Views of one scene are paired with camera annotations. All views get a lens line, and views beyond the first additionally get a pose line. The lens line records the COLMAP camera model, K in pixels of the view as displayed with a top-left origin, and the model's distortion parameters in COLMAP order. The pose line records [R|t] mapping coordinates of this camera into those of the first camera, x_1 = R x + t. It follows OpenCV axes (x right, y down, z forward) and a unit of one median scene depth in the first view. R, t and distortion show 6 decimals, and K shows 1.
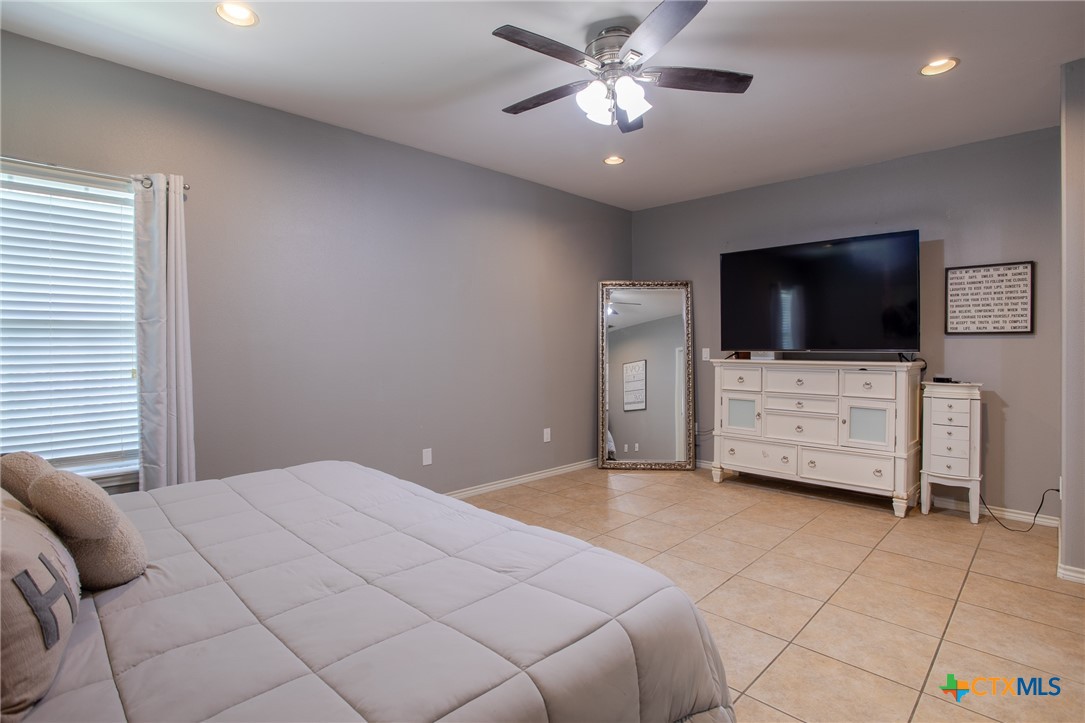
lens RADIAL K [[523.7, 0, 542.5], [0, 523.7, 361.5], [0, 0, 1]] dist [-0.040766, 0.000163]
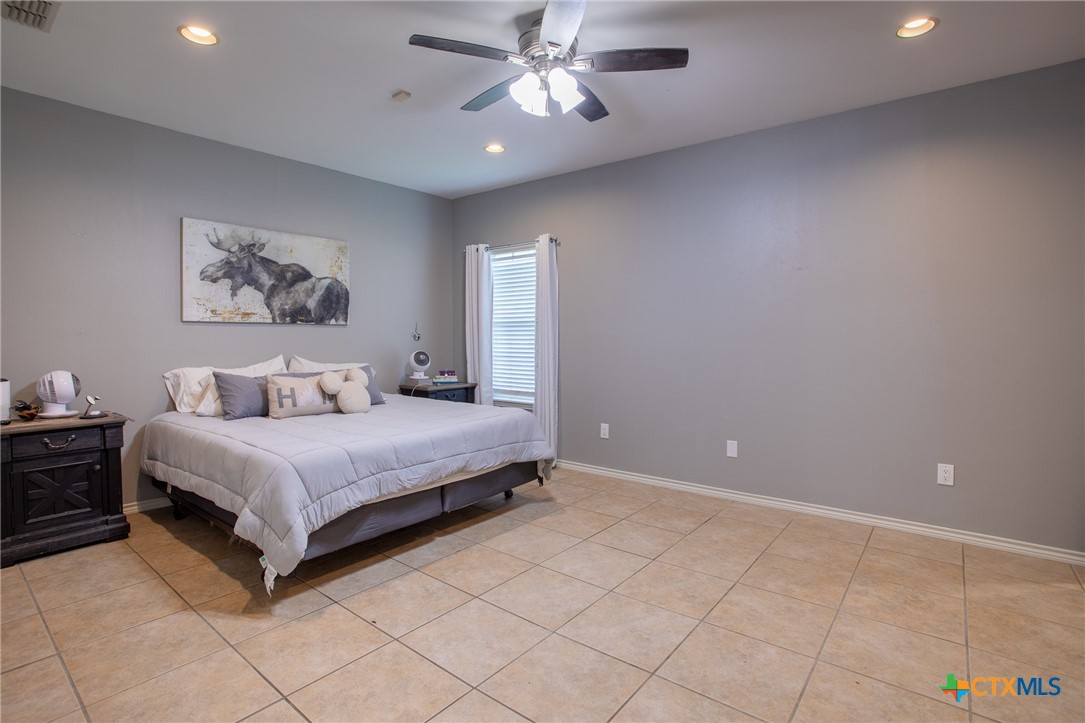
lens RADIAL K [[523.7, 0, 542.5], [0, 523.7, 361.5], [0, 0, 1]] dist [-0.040766, 0.000163]
pose [[0.115776, 0.053177, -0.991851, 1.065627], [-0.027612, 0.998352, 0.050303, -0.028404], [0.992891, 0.021563, 0.117054, 0.813939]]
